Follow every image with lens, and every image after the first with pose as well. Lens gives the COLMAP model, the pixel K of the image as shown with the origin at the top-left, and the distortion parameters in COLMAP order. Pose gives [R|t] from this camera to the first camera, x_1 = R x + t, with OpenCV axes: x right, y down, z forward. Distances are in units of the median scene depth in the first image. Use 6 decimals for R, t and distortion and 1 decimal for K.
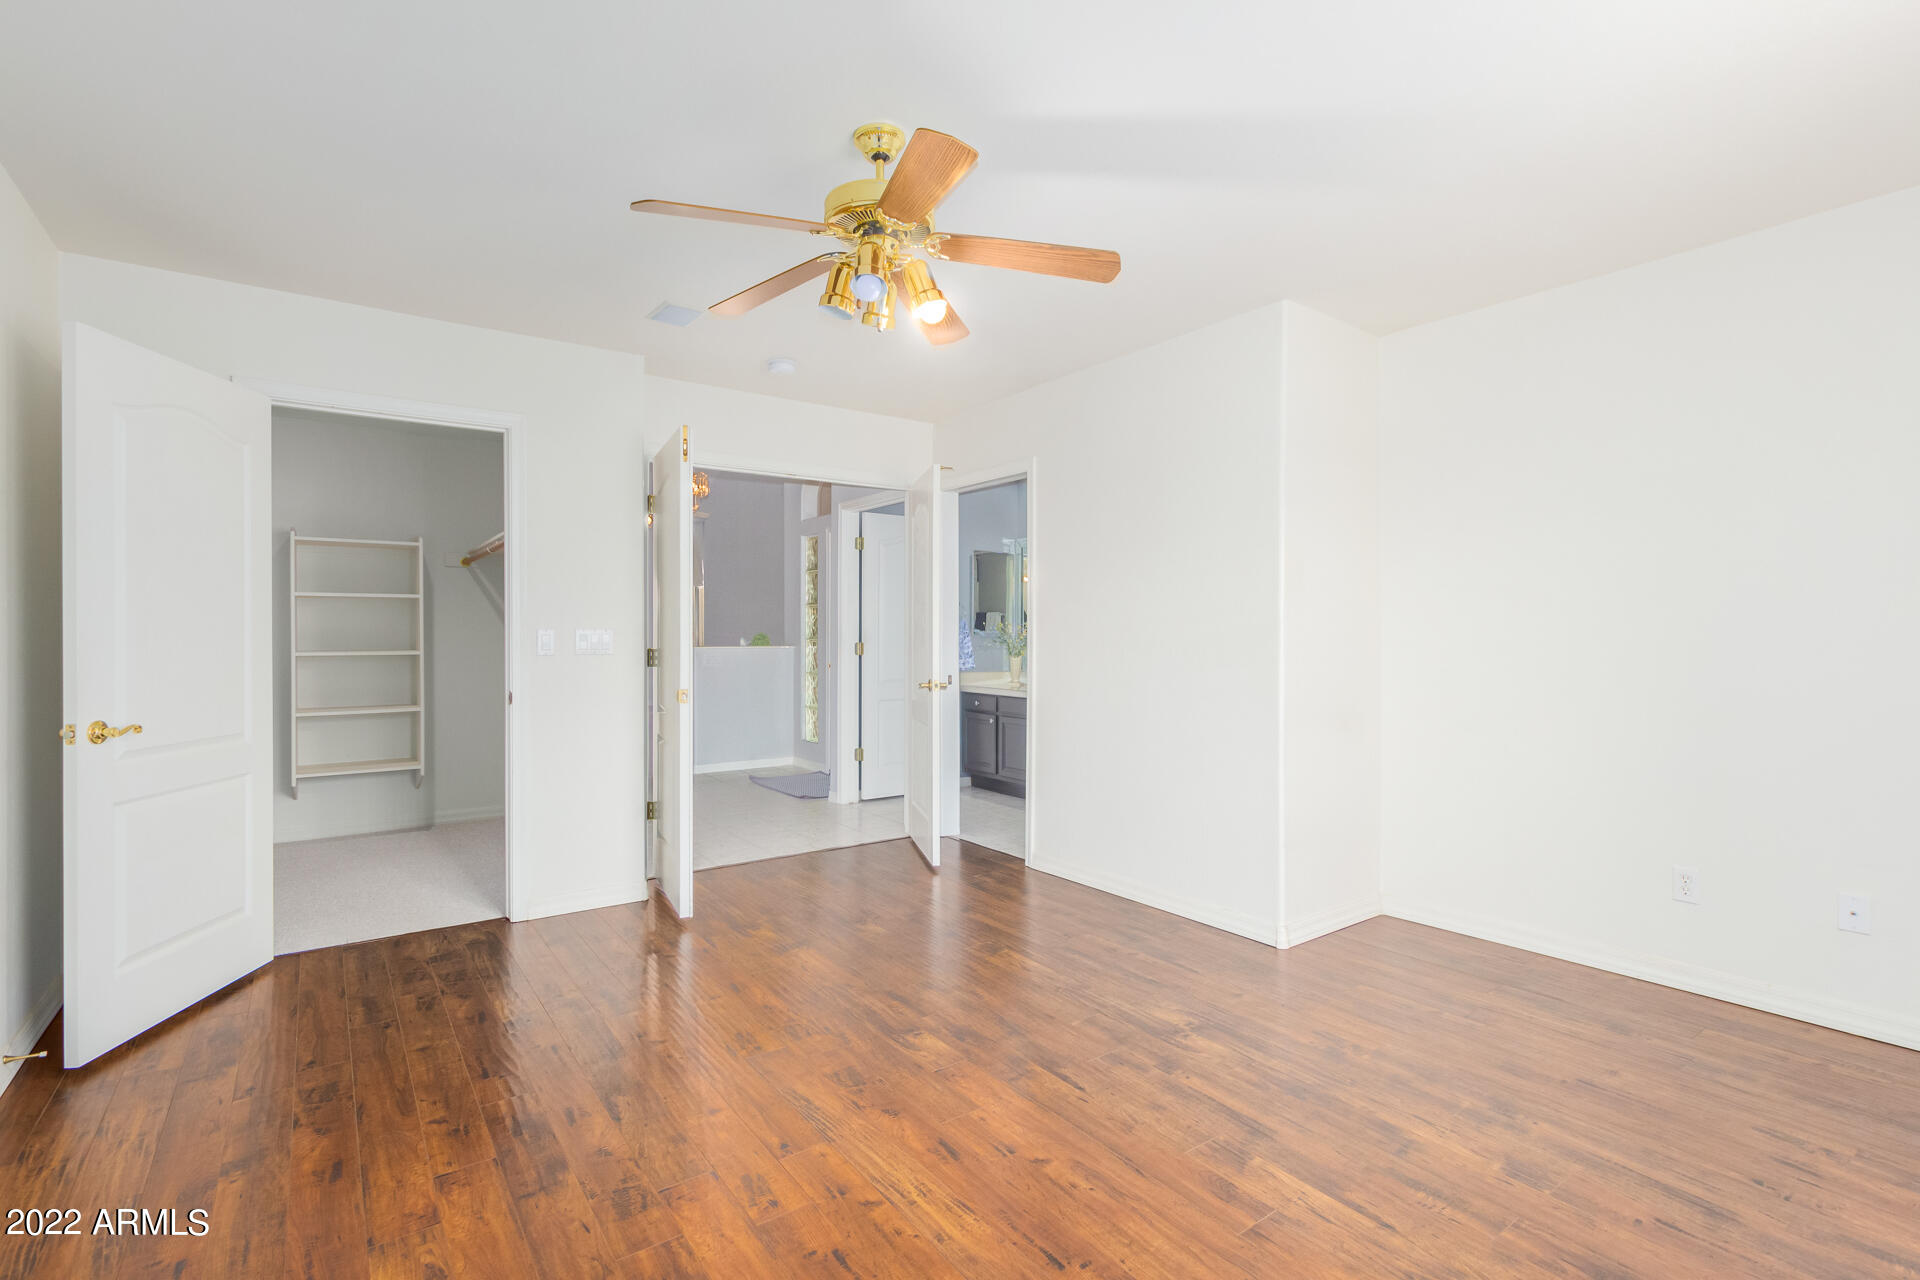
lens RADIAL K [[888.8, 0, 975.7], [0, 888.8, 638.3], [0, 0, 1]] dist [-0.002162, -0.000789]
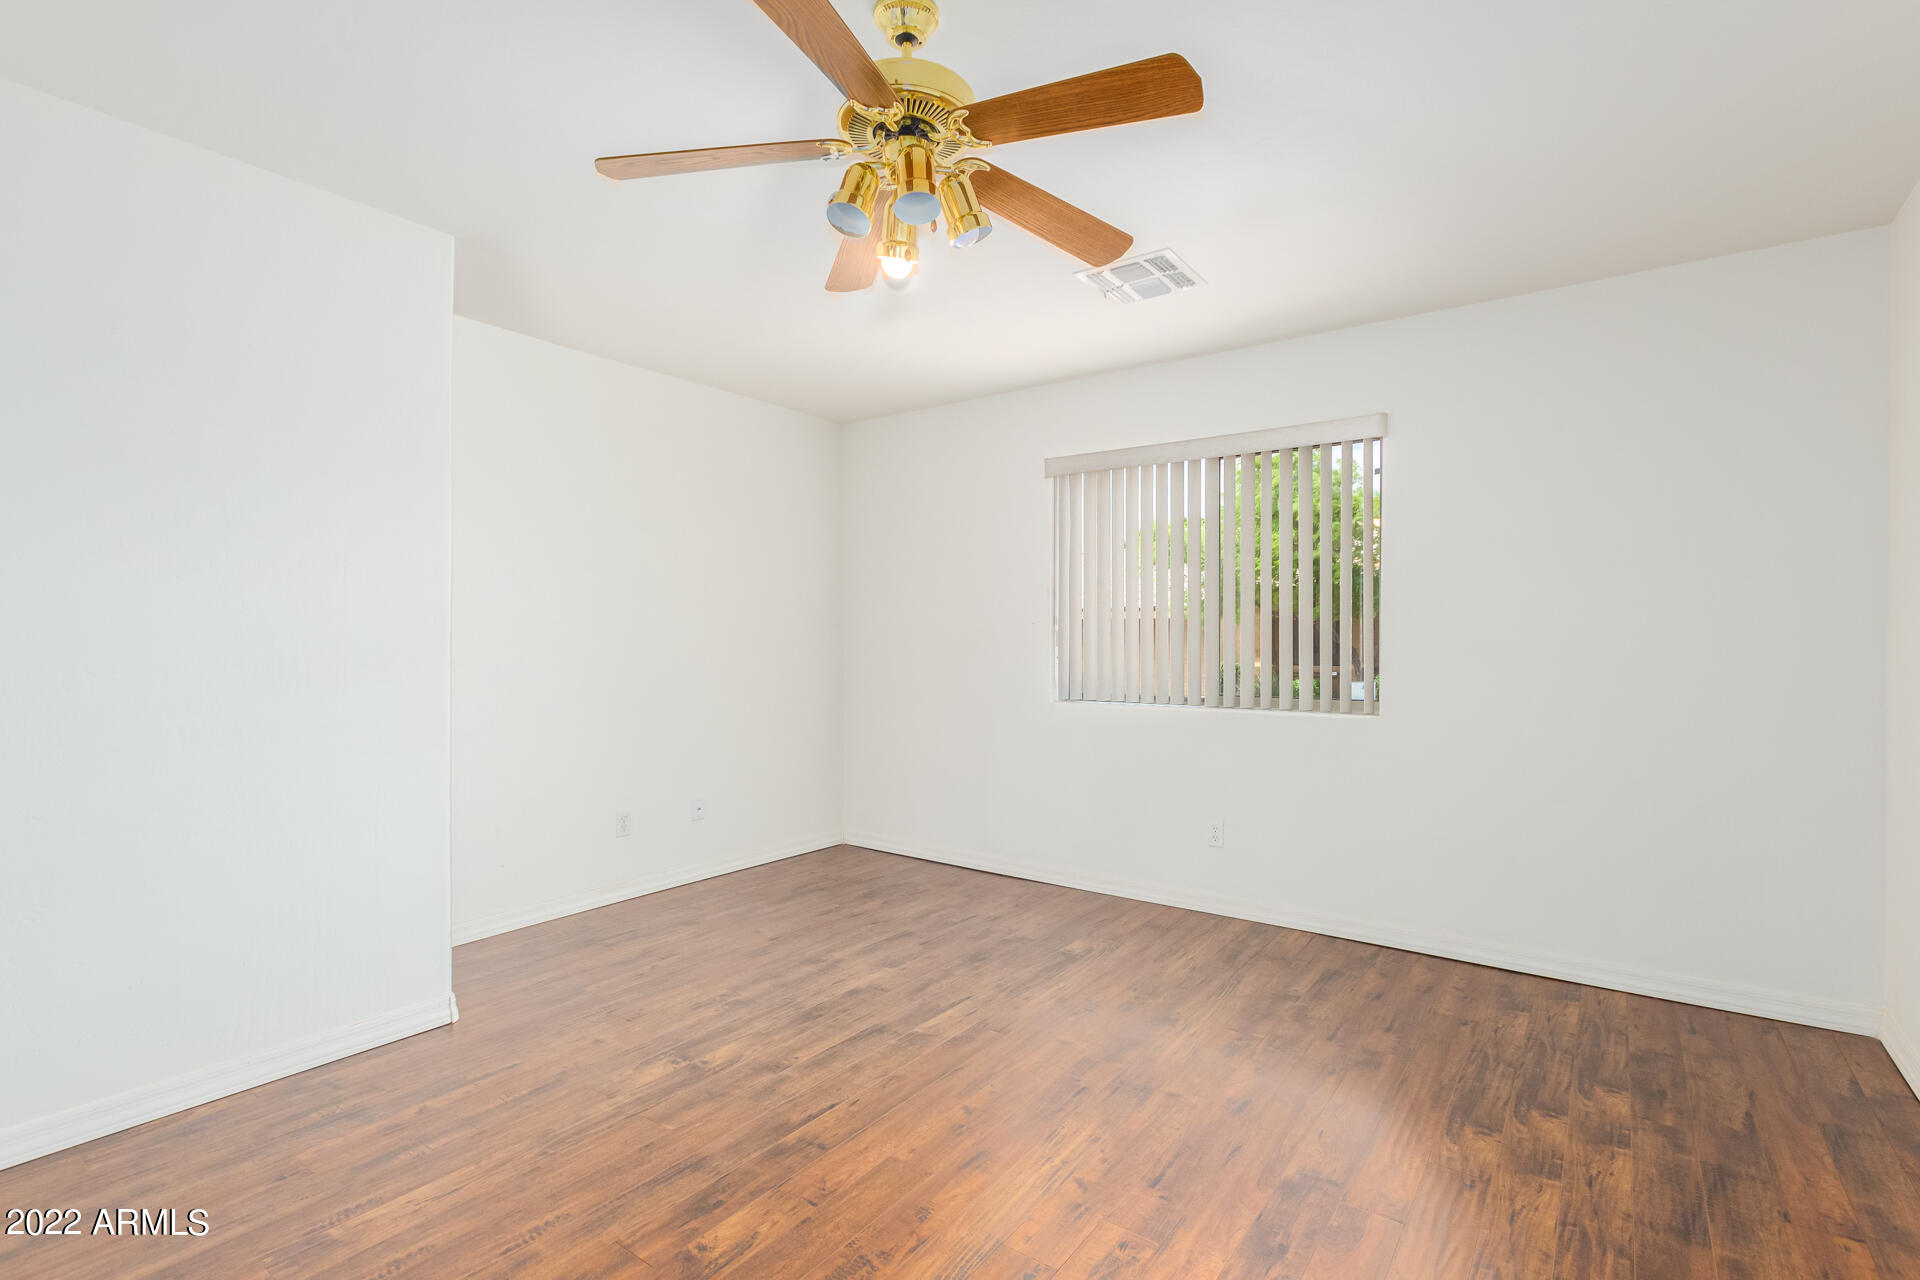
lens RADIAL K [[888.8, 0, 975.7], [0, 888.8, 638.3], [0, 0, 1]] dist [-0.002162, -0.000789]
pose [[-0.308143, 0.002110, 0.951338, -0.828278], [0.004908, 0.999988, -0.000628, -0.006171], [-0.951327, 0.004476, -0.308149, 1.104763]]
